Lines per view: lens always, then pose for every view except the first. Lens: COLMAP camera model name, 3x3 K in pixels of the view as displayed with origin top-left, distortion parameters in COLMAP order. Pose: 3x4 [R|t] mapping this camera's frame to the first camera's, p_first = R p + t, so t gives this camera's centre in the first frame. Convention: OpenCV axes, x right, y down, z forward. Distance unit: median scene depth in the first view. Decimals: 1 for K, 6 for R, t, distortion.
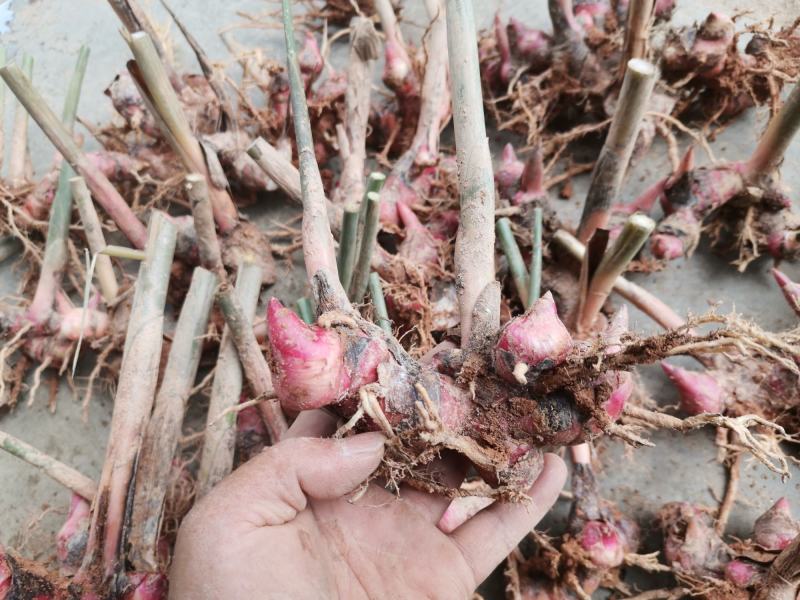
lens RADIAL K [[615.5, 0, 400.0], [0, 615.5, 300.0], [0, 0, 1]] dist [0.049791, -0.088852]
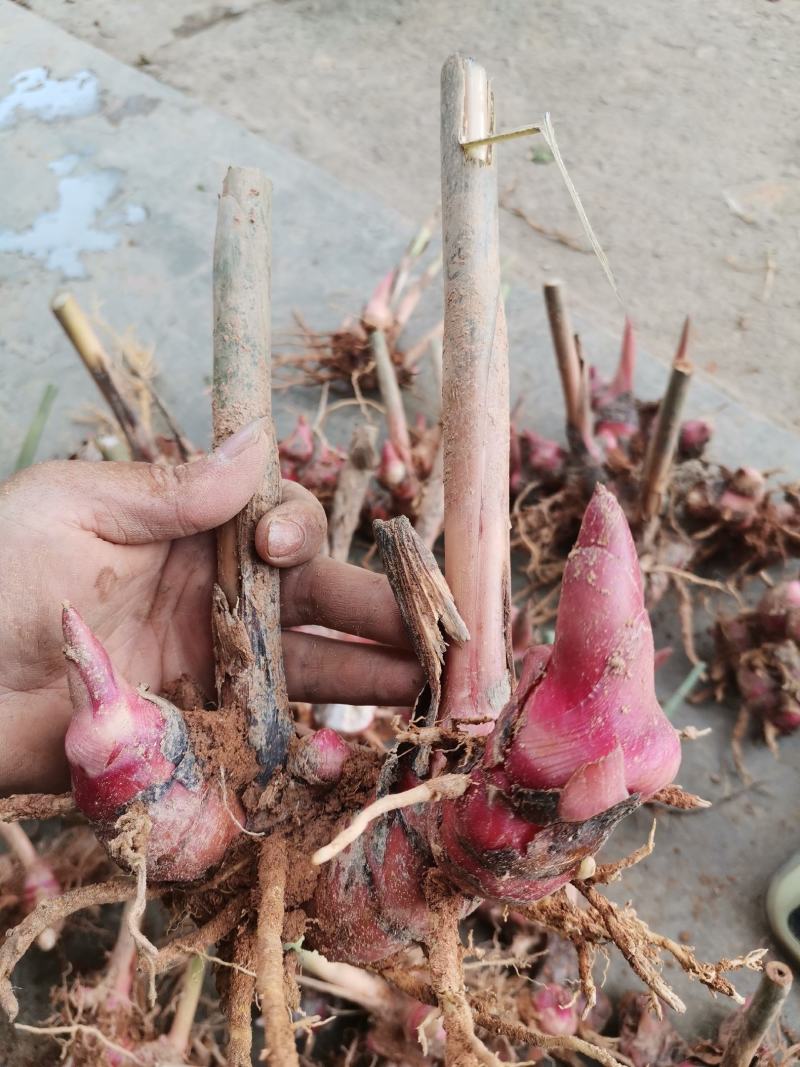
lens RADIAL K [[820.9, 0, 400.8], [0, 820.9, 535.9], [0, 0, 1]] dist [0.049791, -0.088852]
pose [[0.992619, 0.119984, -0.017624, 0.039992], [-0.120795, 0.991090, -0.056116, -0.222444], [0.010734, 0.057831, 0.998269, -0.195935]]
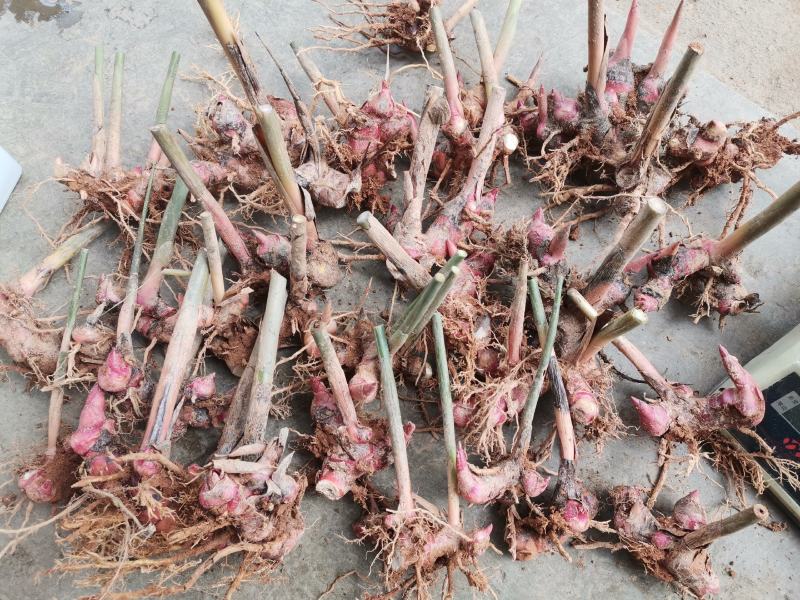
lens RADIAL K [[598.7, 0, 400.8], [0, 598.7, 297.4], [0, 0, 1]] dist [0.089987, -0.135364]
pose [[0.992245, 0.081655, 0.093713, -0.203215], [-0.098095, 0.977460, 0.186948, -0.262098], [-0.076336, -0.194691, 0.977890, -0.224311]]
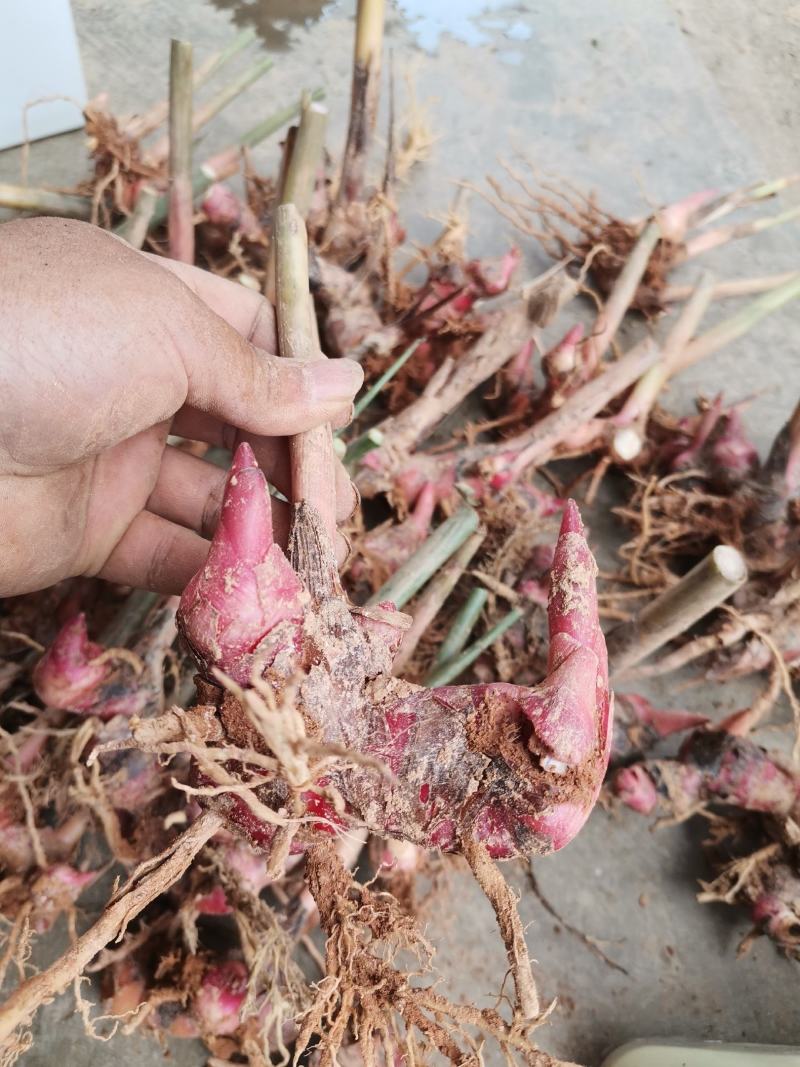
lens RADIAL K [[818.1, 0, 400.0], [0, 818.1, 533.5], [0, 0, 1]] dist [0.053777, -0.090022]
pose [[0.694663, 0.692869, -0.193327, 0.202499], [-0.701220, 0.712189, 0.032807, -0.119815], [0.160417, 0.112775, 0.980586, 0.023037]]
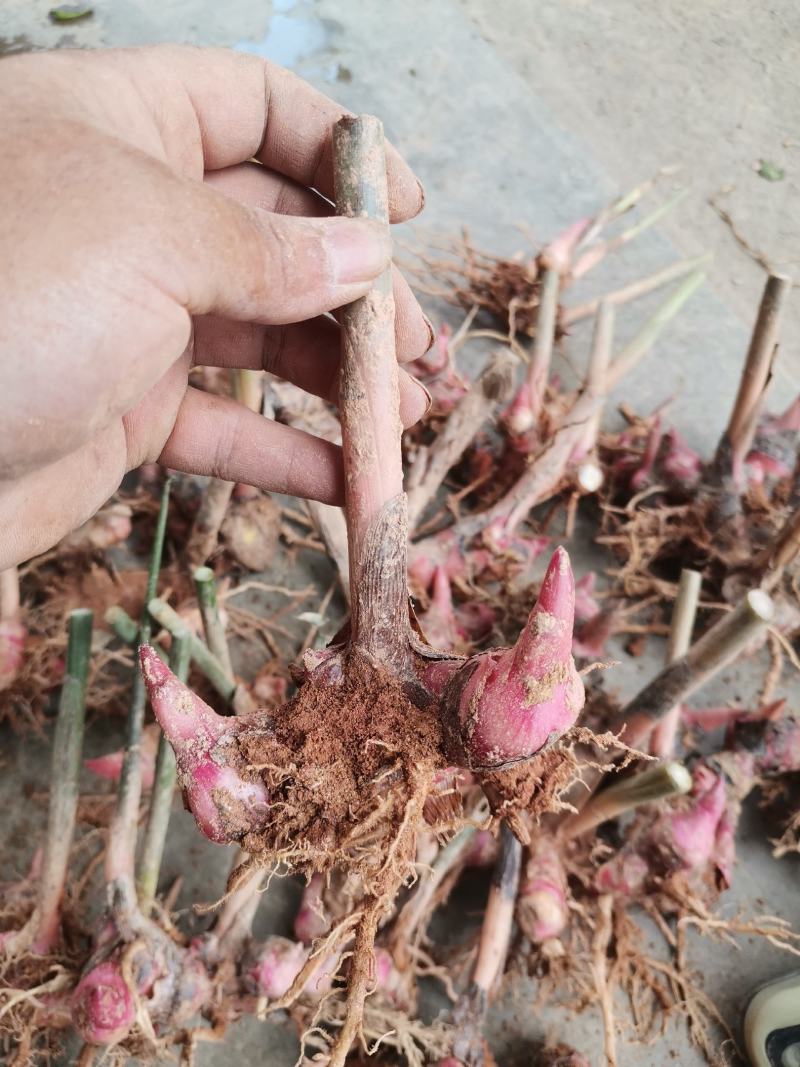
lens RADIAL K [[820.9, 0, 400.8], [0, 820.9, 535.9], [0, 0, 1]] dist [0.049791, -0.088852]
pose [[0.878899, 0.475631, -0.036220, -0.030484], [-0.476575, 0.878801, -0.024194, -0.140226], [0.020323, 0.038525, 0.999051, -0.086324]]
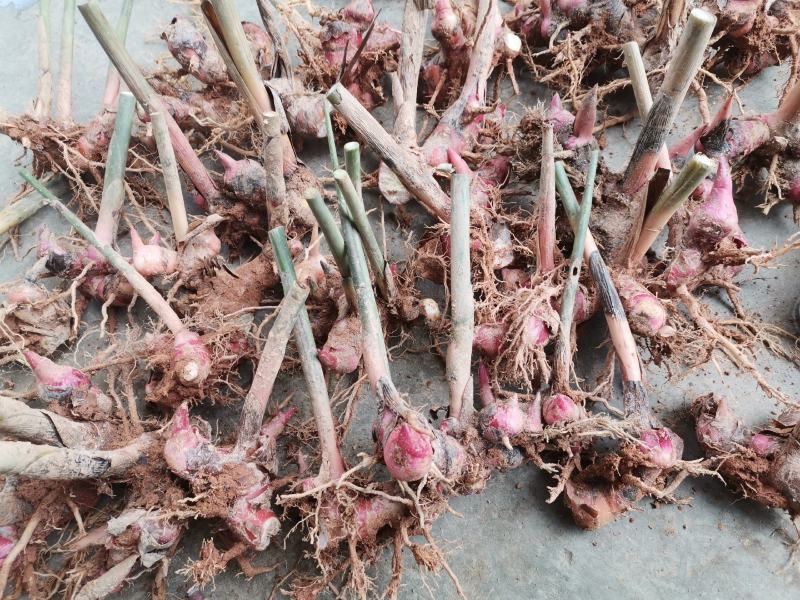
lens RADIAL K [[598.7, 0, 400.8], [0, 598.7, 297.4], [0, 0, 1]] dist [0.089987, -0.135364]
pose [[0.998150, 0.002242, 0.060761, -0.149615], [-0.004696, 0.999178, 0.040264, 0.056705], [-0.060621, -0.040475, 0.997340, -0.042220]]
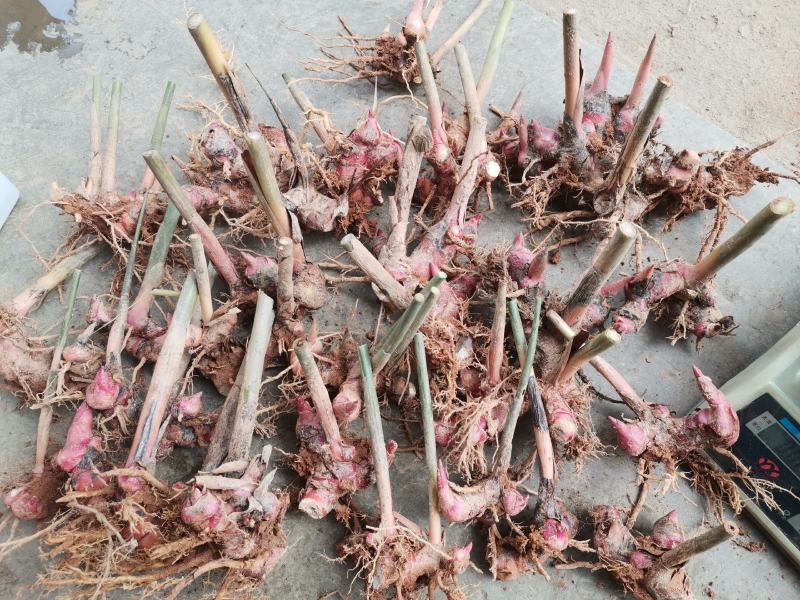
lens RADIAL K [[598.7, 0, 400.8], [0, 598.7, 297.4], [0, 0, 1]] dist [0.089987, -0.135364]
pose [[0.991600, 0.090673, 0.092235, -0.176193], [-0.103258, 0.984412, 0.142374, -0.258282], [-0.077888, -0.150702, 0.985506, -0.258794]]
